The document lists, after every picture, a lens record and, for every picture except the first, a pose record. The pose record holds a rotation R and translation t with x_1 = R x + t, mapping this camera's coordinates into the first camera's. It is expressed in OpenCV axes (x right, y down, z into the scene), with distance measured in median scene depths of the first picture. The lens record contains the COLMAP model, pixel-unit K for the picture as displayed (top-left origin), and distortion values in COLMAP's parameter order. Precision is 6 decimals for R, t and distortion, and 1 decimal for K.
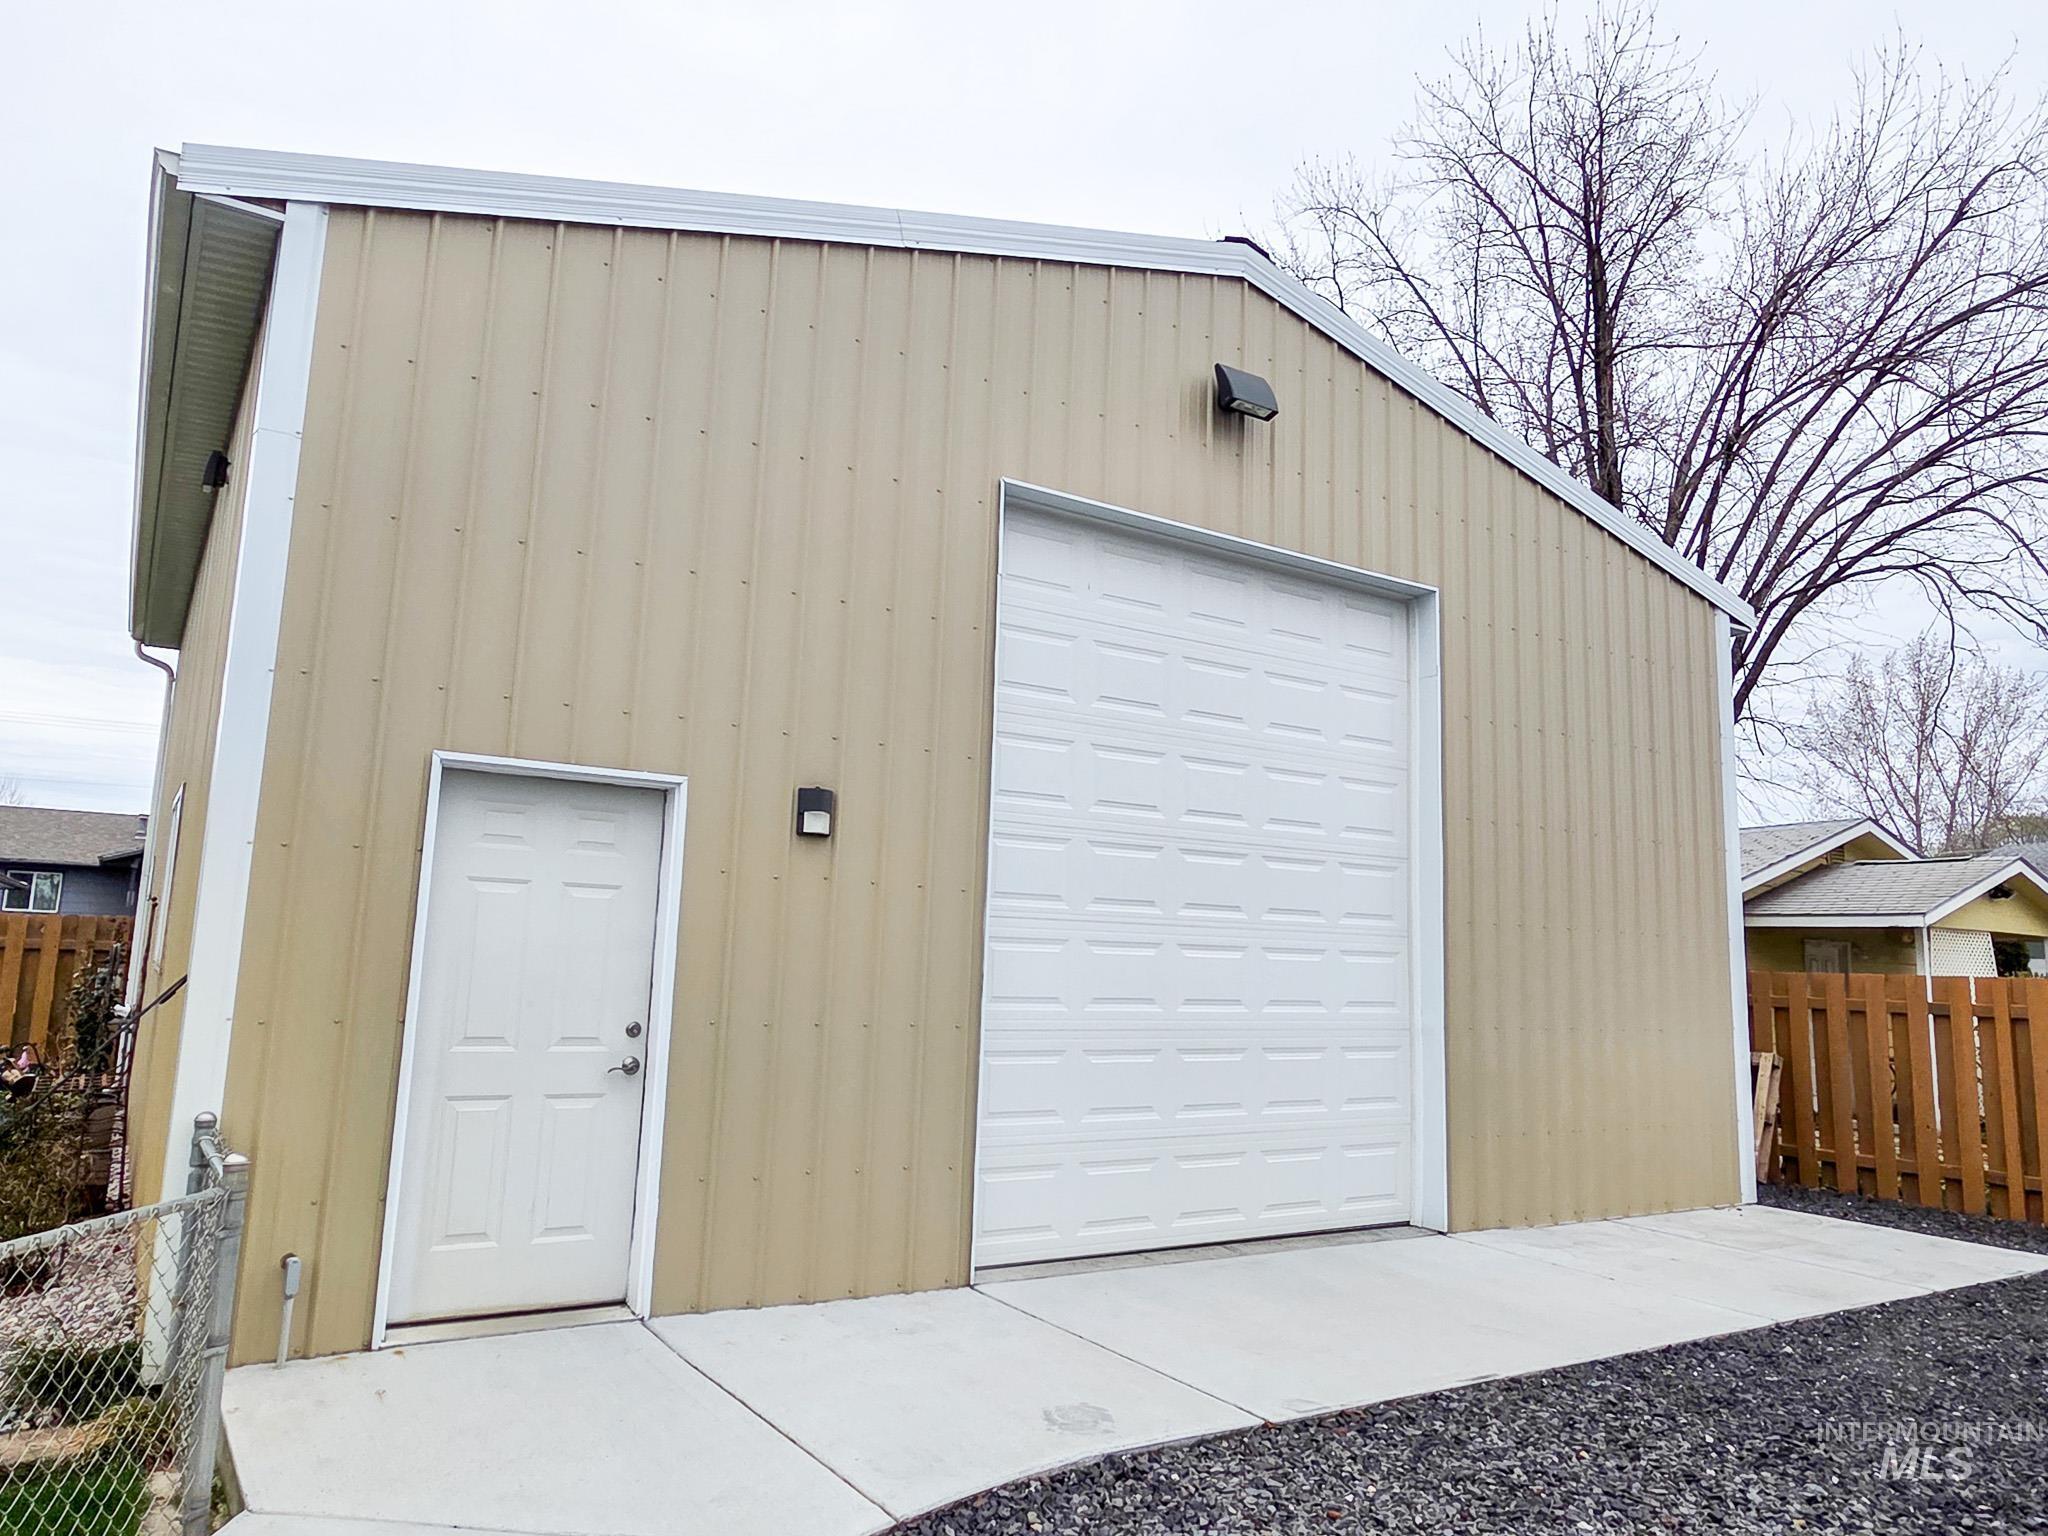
lens RADIAL K [[1369.8, 0, 1015.8], [0, 1369.8, 766.1], [0, 0, 1]] dist [0.004098, 0.000098]
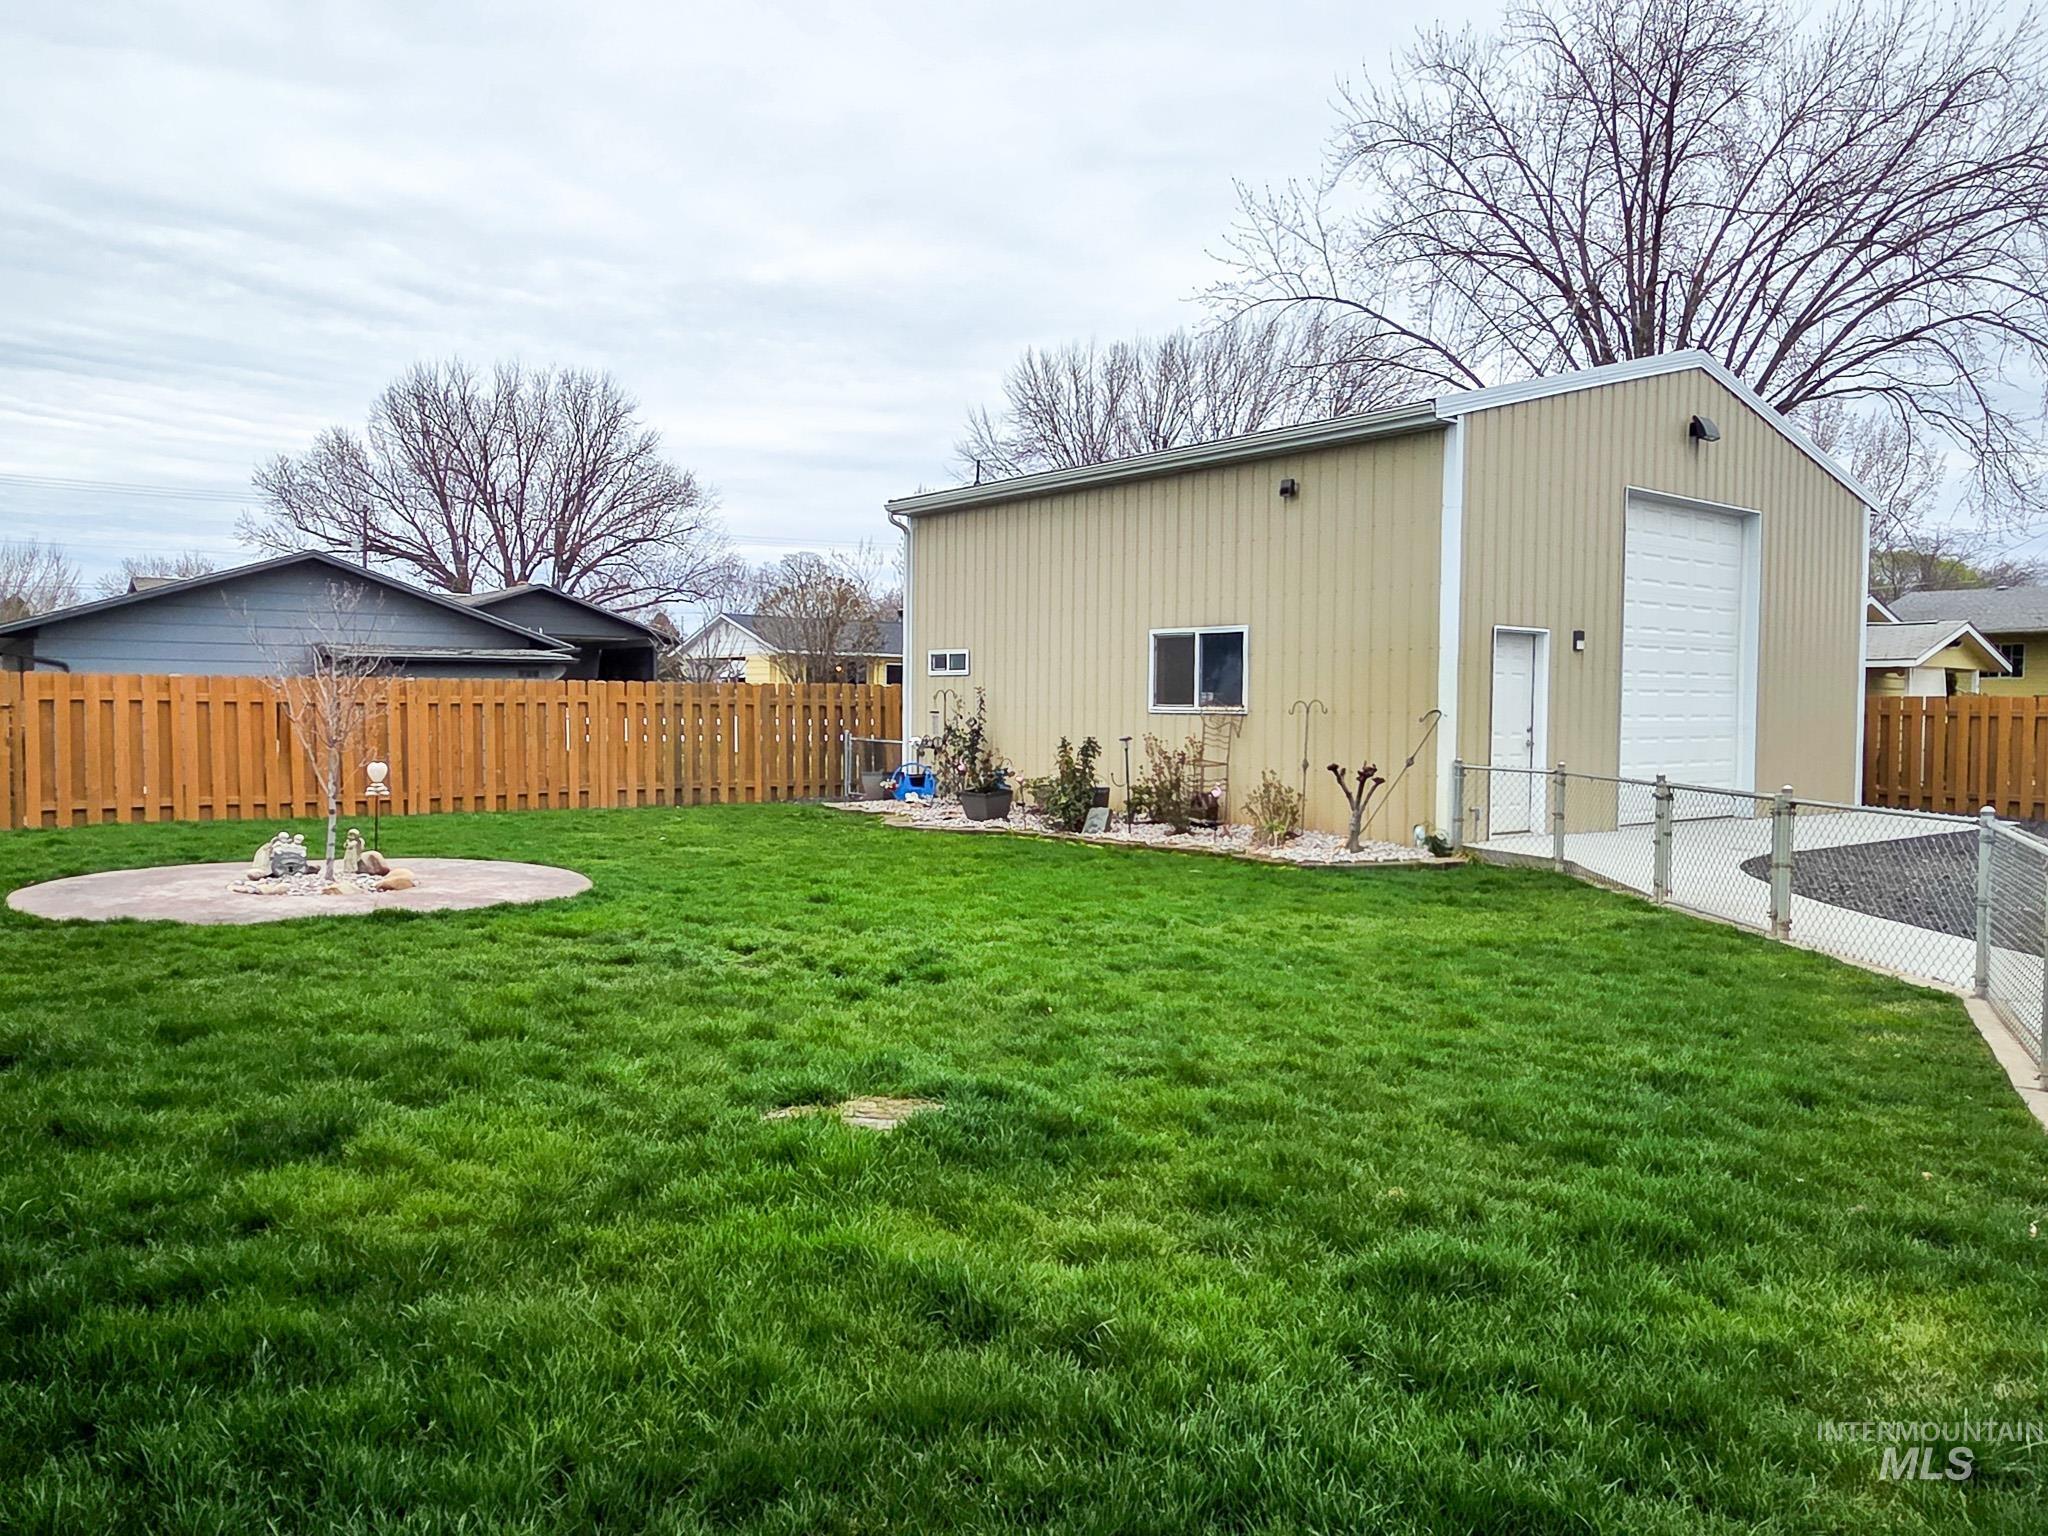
lens RADIAL K [[1369.8, 0, 1031.4], [0, 1369.8, 765.2], [0, 0, 1]] dist [0.004098, 0.000098]
pose [[0.995867, -0.026709, 0.086805, -0.298537], [0.009717, 0.981627, 0.190563, -0.050363], [-0.090300, -0.188932, 0.977830, -0.298292]]
